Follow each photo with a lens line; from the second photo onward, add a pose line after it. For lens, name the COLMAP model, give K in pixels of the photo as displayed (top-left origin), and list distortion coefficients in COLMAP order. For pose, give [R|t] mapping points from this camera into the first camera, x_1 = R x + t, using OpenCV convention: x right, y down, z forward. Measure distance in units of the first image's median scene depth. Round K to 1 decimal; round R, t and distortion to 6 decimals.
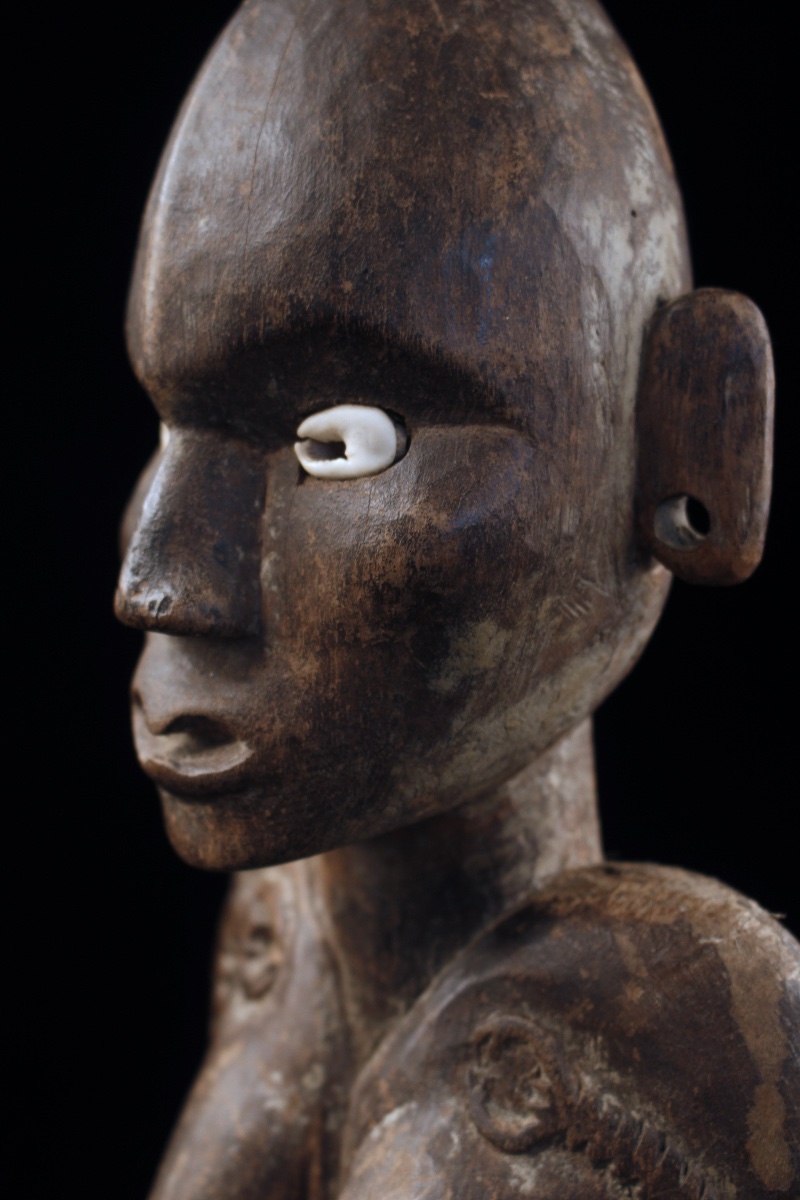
lens RADIAL K [[2224.9, 0, 403.1], [0, 2224.9, 599.9], [0, 0, 1]] dist [0.066355, 0.000000]
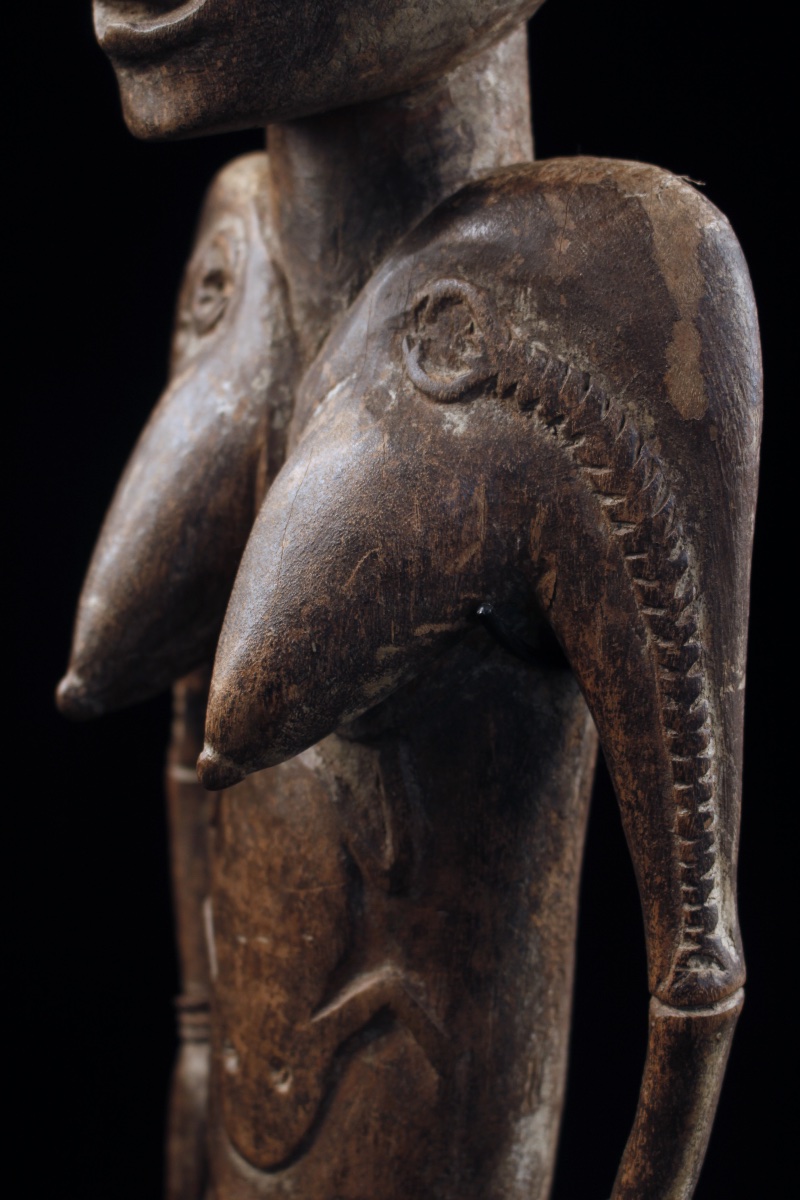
lens RADIAL K [[2103.5, 0, 396.7], [0, 2103.5, 600.1], [0, 0, 1]] dist [0.053476, 0.000000]
pose [[0.999791, 0.012739, 0.016006, 0.010444], [-0.012788, 0.999914, 0.002961, 0.340299], [-0.015967, -0.003165, 0.999868, -0.005352]]
